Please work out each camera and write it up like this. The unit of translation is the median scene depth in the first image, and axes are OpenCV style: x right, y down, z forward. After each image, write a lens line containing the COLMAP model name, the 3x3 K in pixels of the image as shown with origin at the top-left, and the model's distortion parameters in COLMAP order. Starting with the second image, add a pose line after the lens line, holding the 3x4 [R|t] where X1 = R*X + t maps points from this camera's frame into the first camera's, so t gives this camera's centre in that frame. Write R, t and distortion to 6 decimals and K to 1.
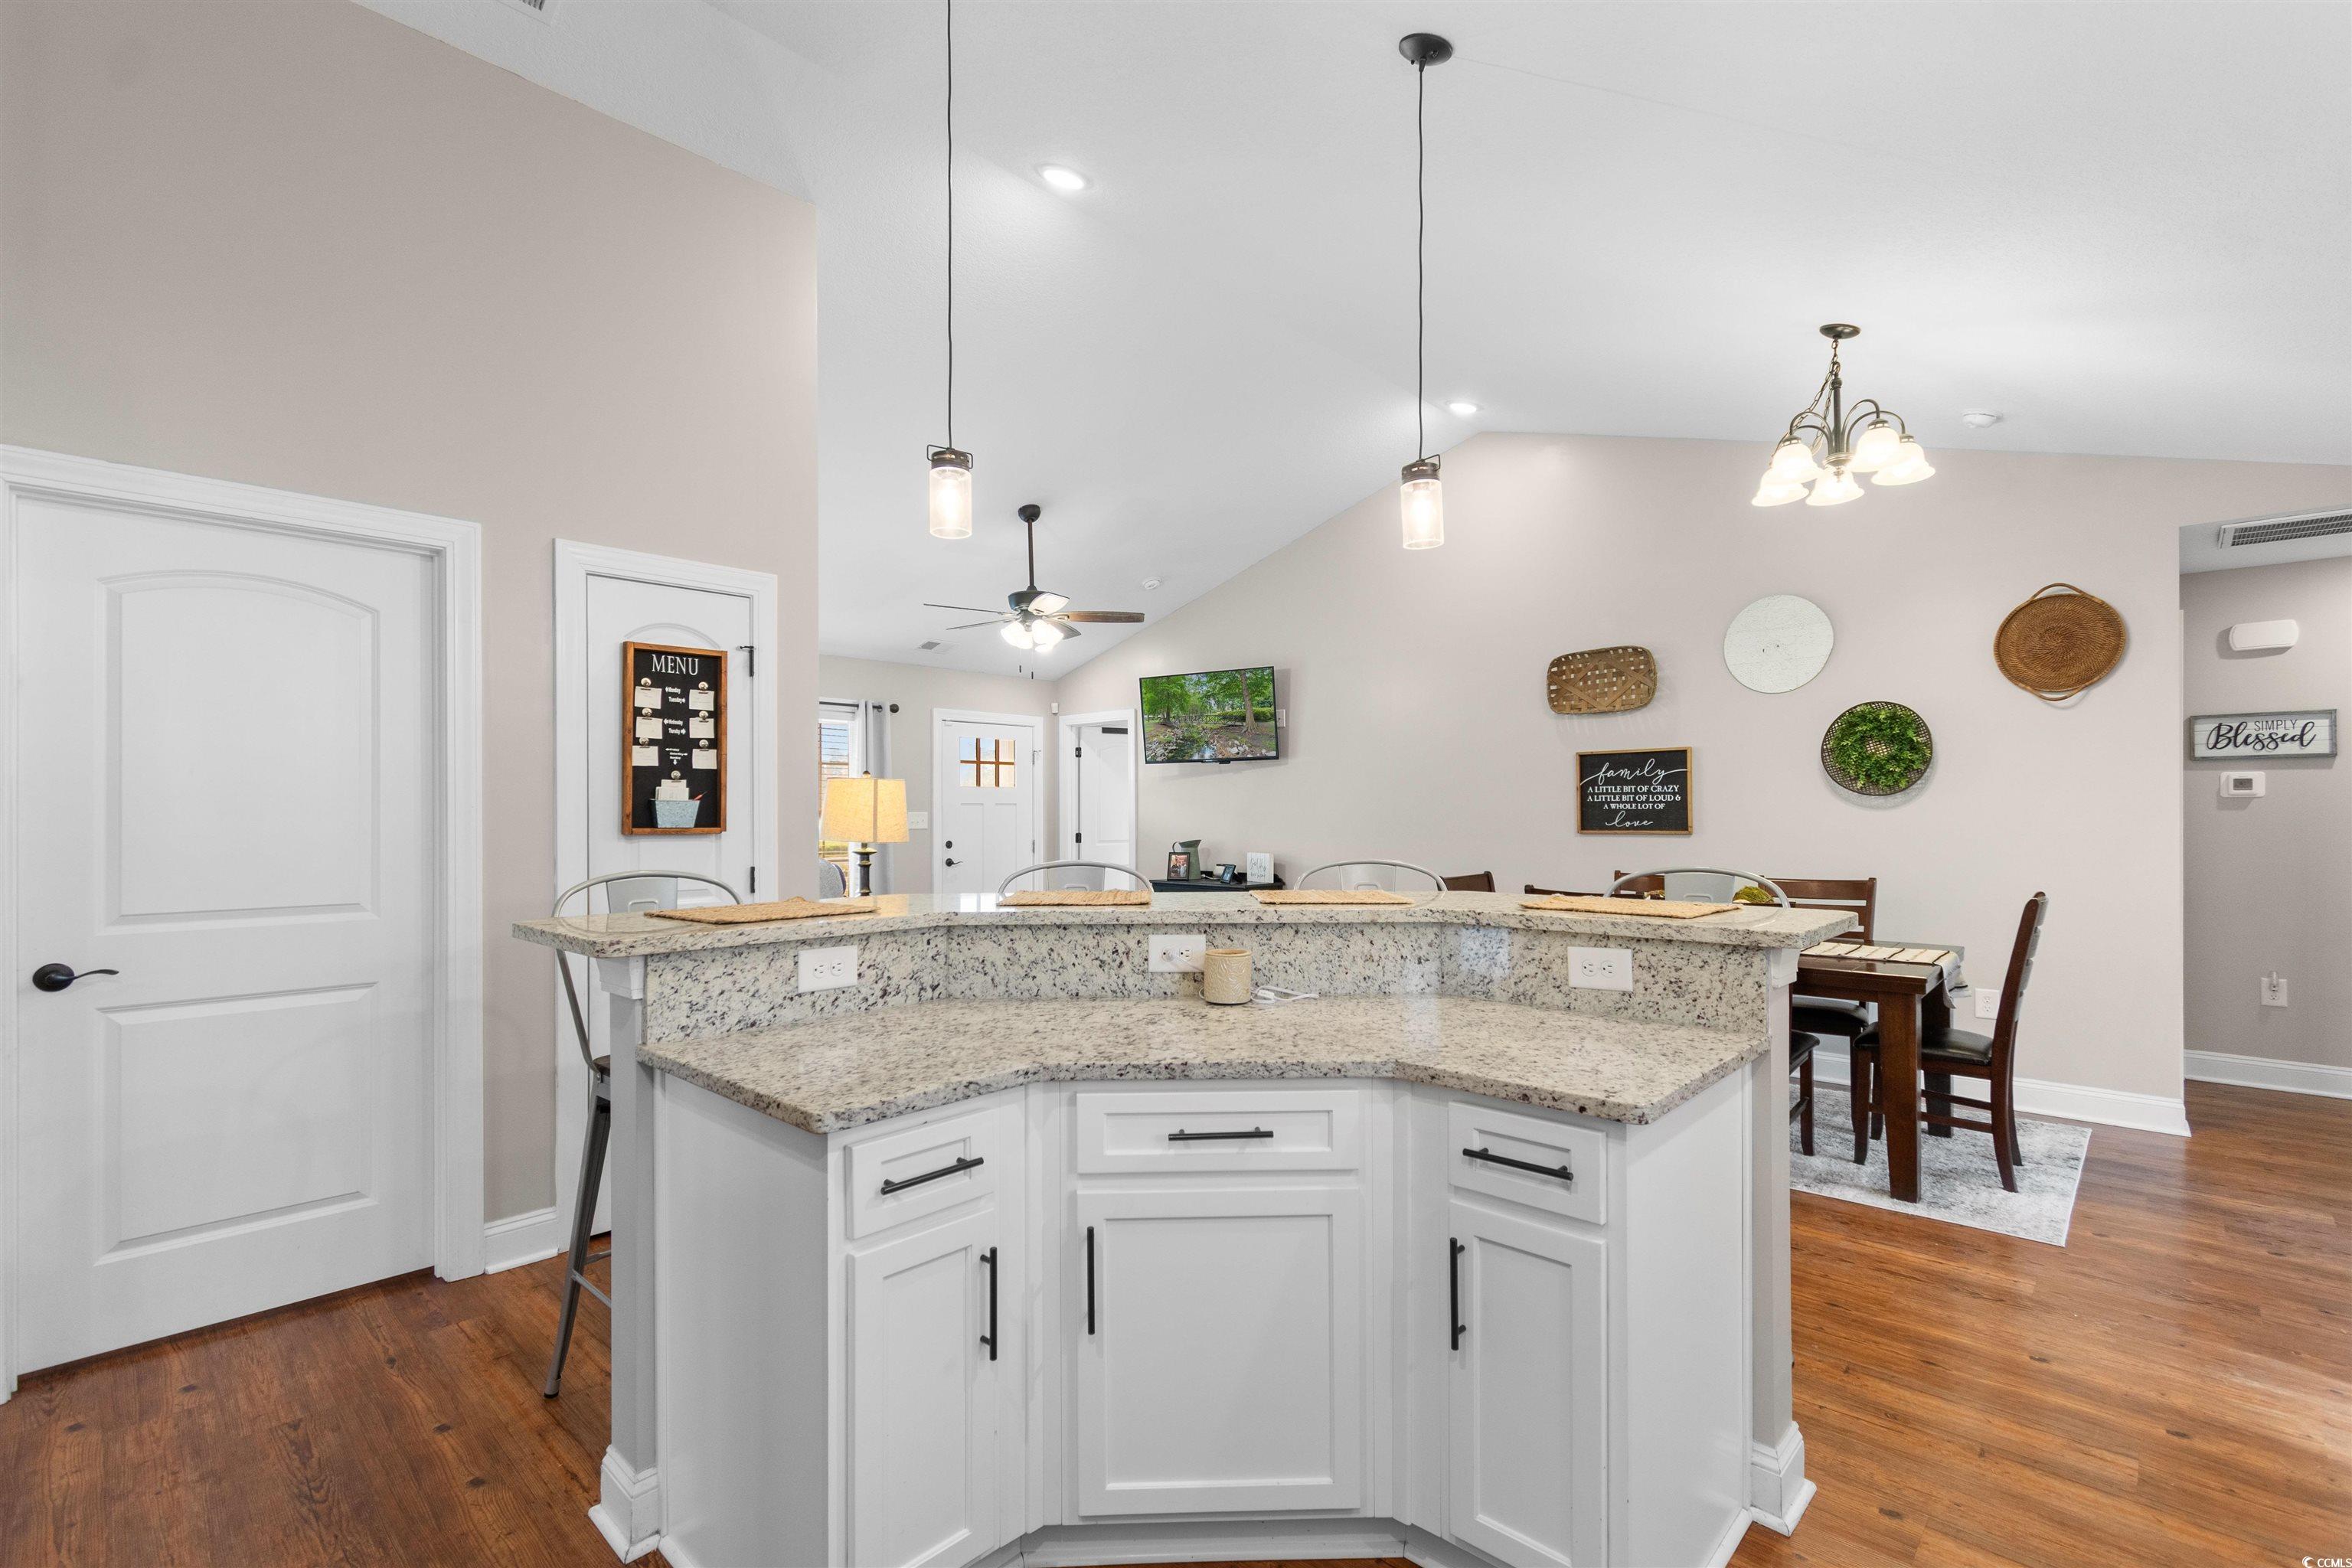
lens RADIAL K [[1043.7, 0, 1171.9], [0, 1043.7, 803.9], [0, 0, 1]] dist [0.005118, -0.001083]
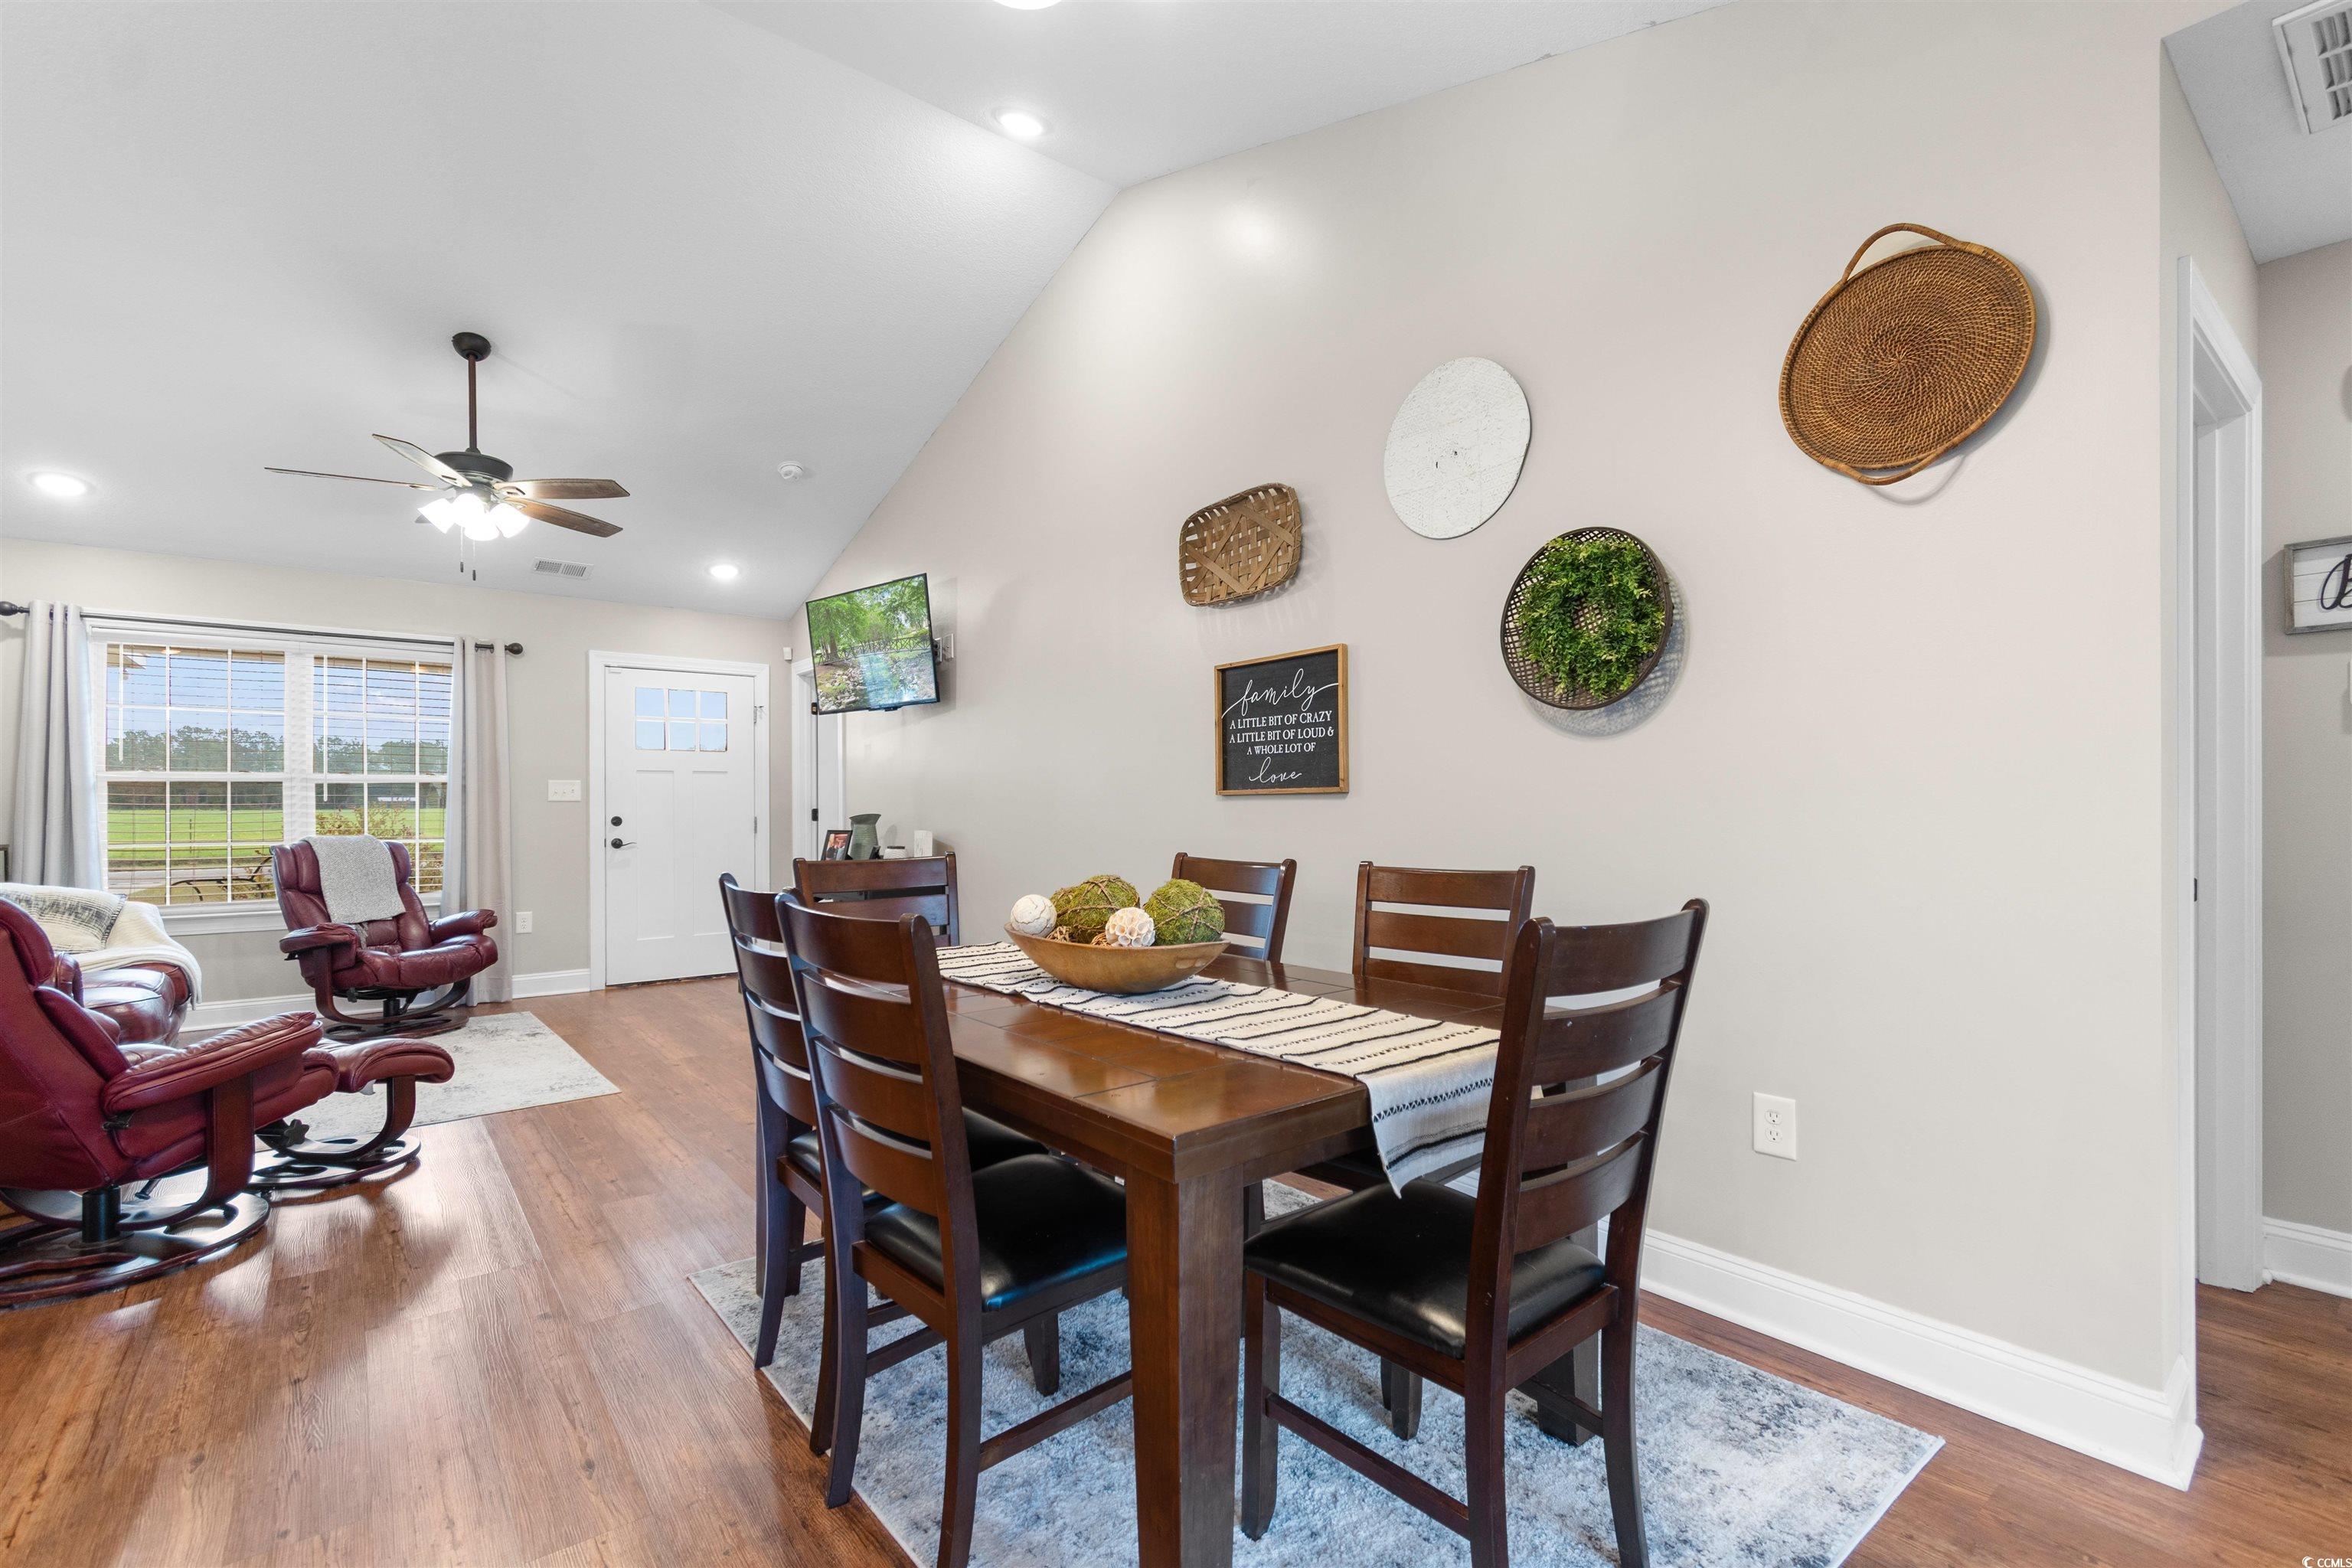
lens RADIAL K [[1039.8, 0, 1166.5], [0, 1039.8, 803.3], [0, 0, 1]] dist [0.003687, 0.000566]
pose [[0.990192, -0.001021, -0.139708, 0.604348], [0.001943, 0.999977, 0.006462, 0.039495], [0.139698, -0.006670, 0.990172, 0.509197]]
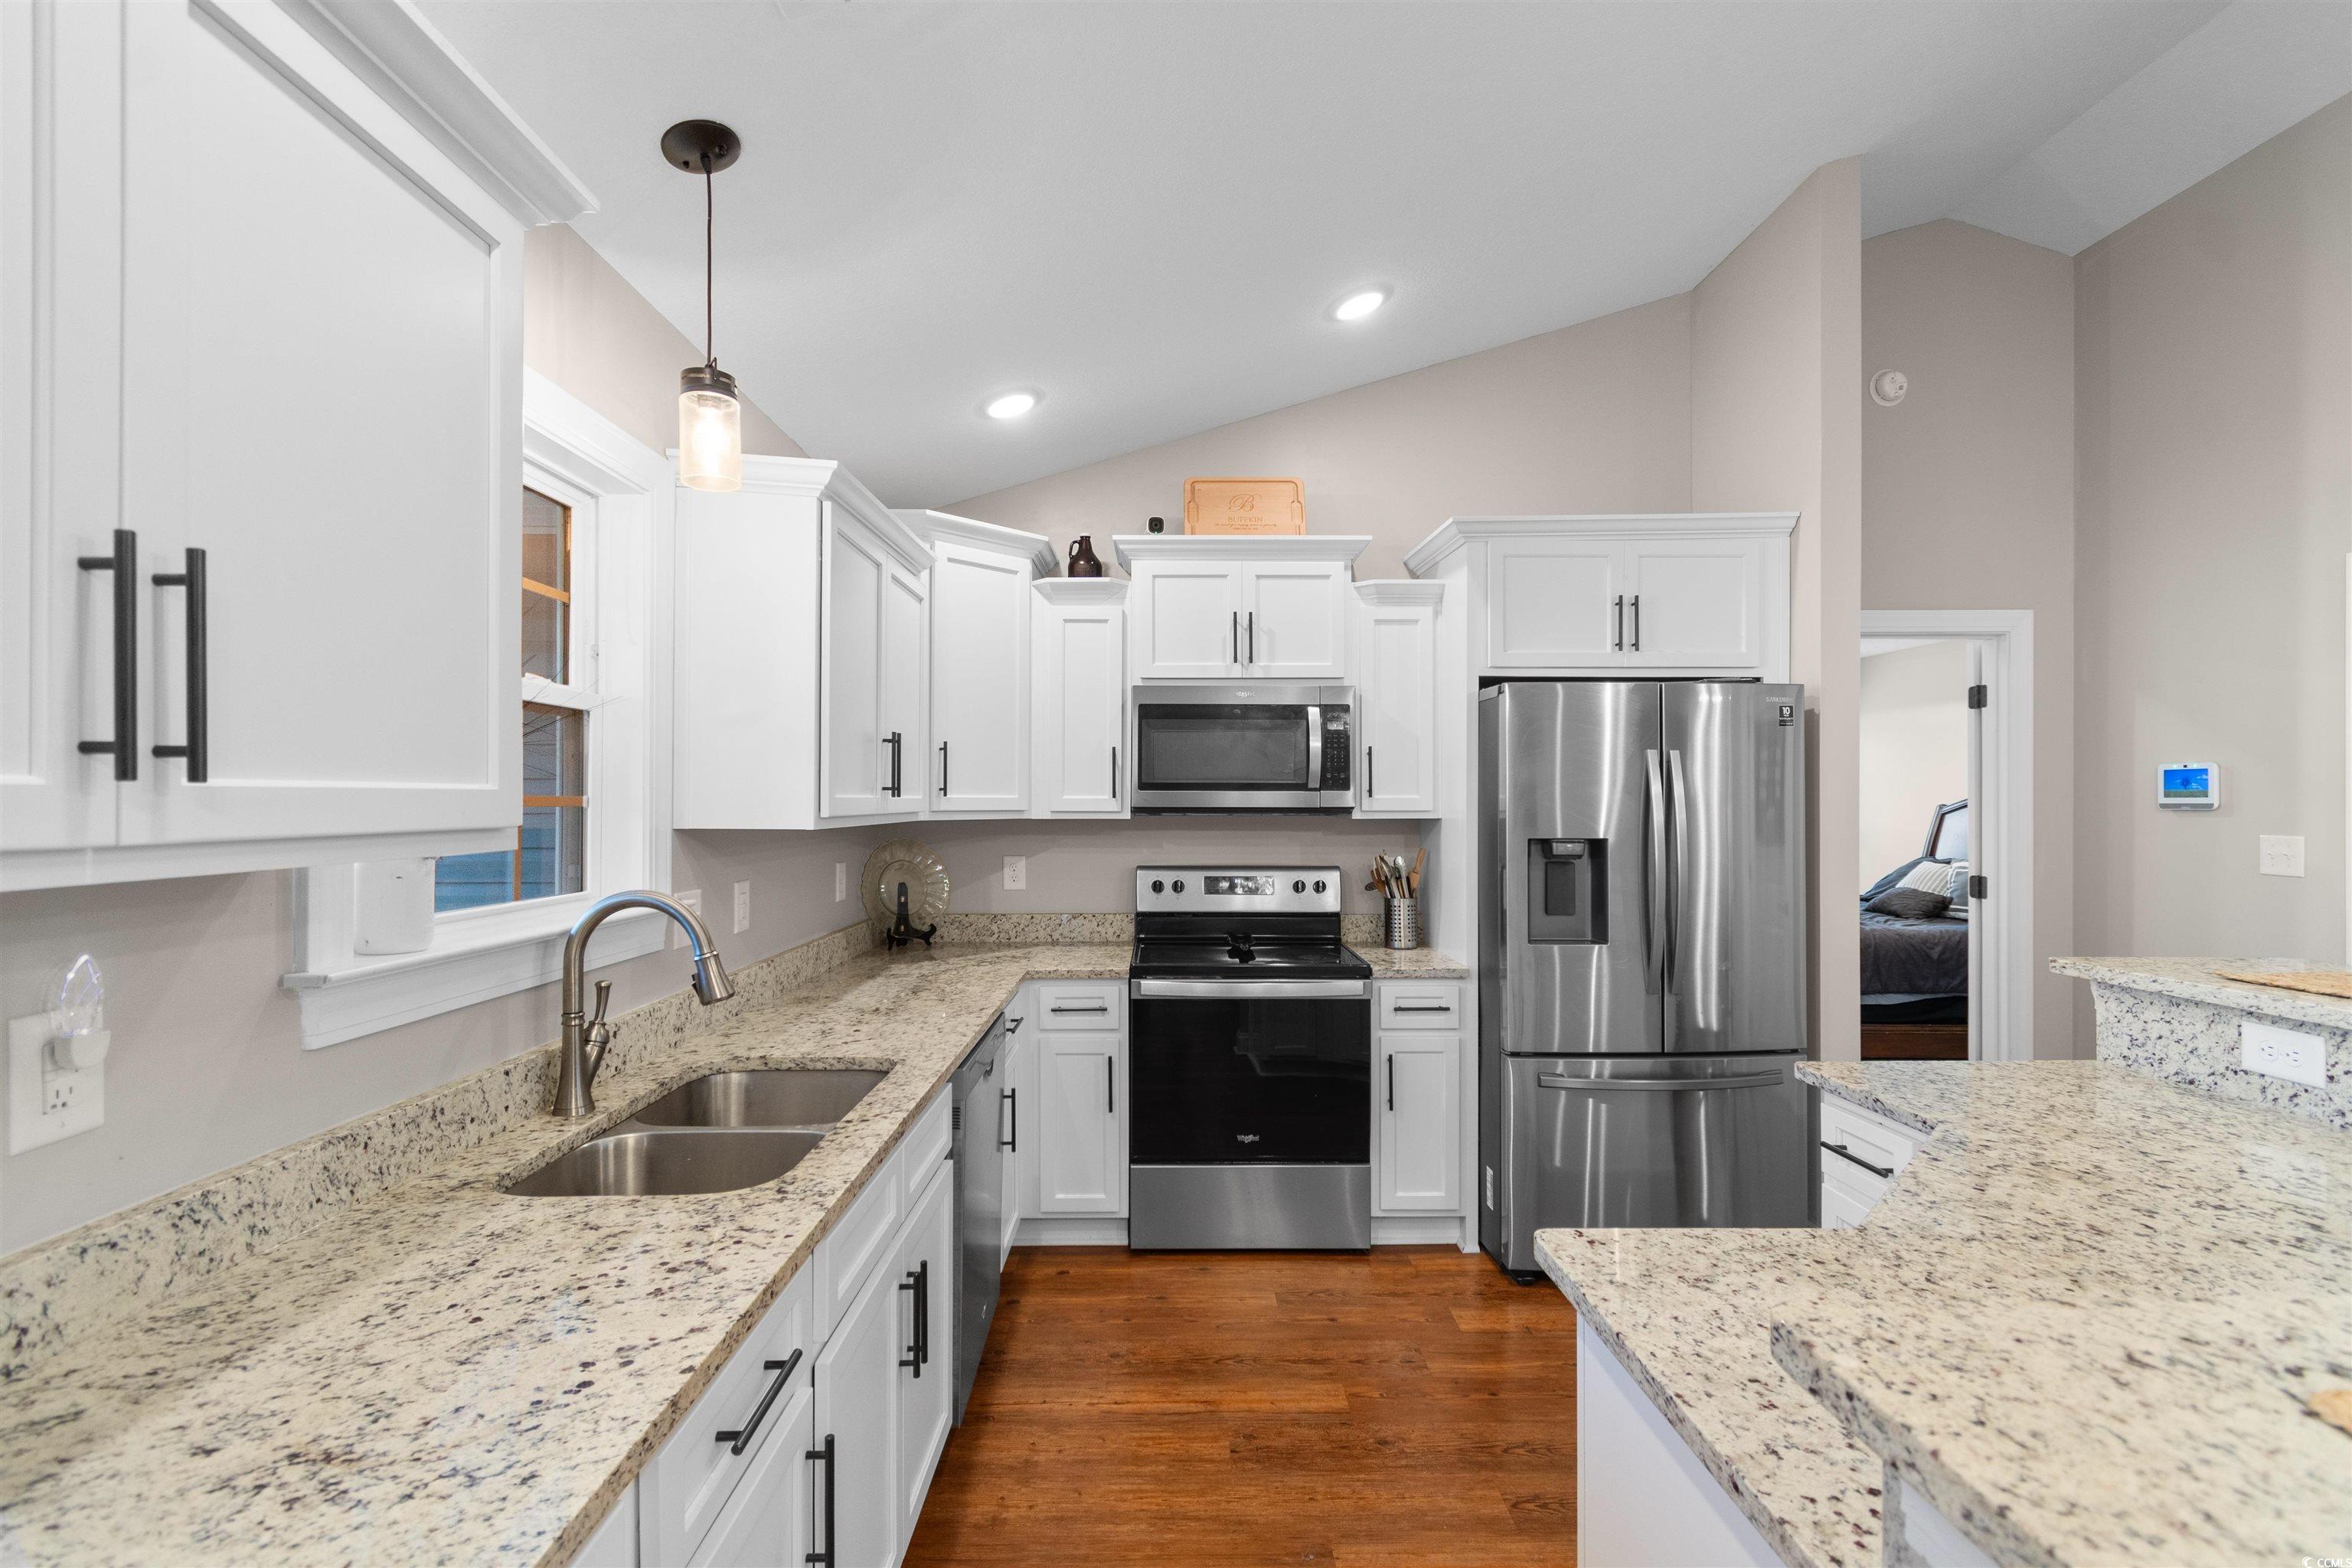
lens RADIAL K [[1038.1, 0, 1176.3], [0, 1038.1, 797.5], [0, 0, 1]] dist [0.003023, -0.001418]
pose [[-0.717443, -0.000255, -0.696617, 0.427498], [0.005293, 0.999969, -0.005817, -0.022582], [0.696597, -0.007861, -0.717419, 0.477510]]
